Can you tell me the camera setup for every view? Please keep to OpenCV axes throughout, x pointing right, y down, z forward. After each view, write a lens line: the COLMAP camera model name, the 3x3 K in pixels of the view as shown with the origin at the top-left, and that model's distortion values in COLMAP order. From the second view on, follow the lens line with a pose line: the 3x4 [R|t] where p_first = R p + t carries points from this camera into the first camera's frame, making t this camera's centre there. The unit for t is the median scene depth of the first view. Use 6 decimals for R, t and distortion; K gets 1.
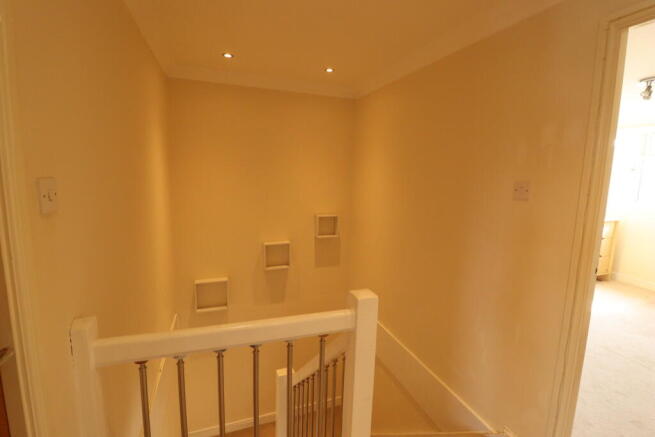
lens RADIAL K [[318.4, 0, 328.5], [0, 318.4, 221.6], [0, 0, 1]] dist [-0.012843, -0.000677]
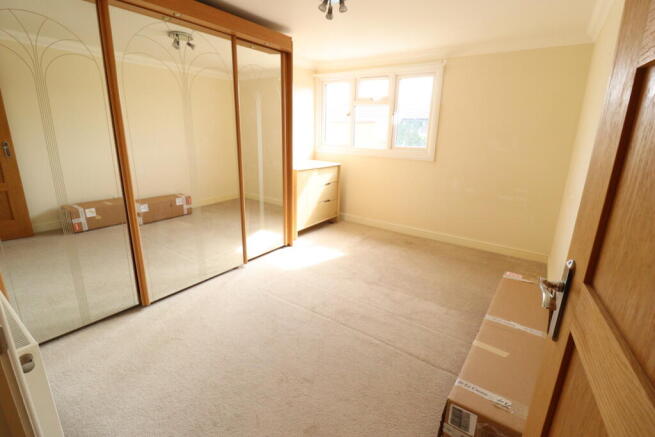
lens RADIAL K [[307.4, 0, 326.7], [0, 307.4, 216.8], [0, 0, 1]] dist [-0.027159, -0.000284]
pose [[0.819858, -0.152622, 0.551851, 0.292638], [0.081260, 0.985079, 0.151714, 0.009291], [-0.566771, -0.079540, 0.820027, 0.175063]]
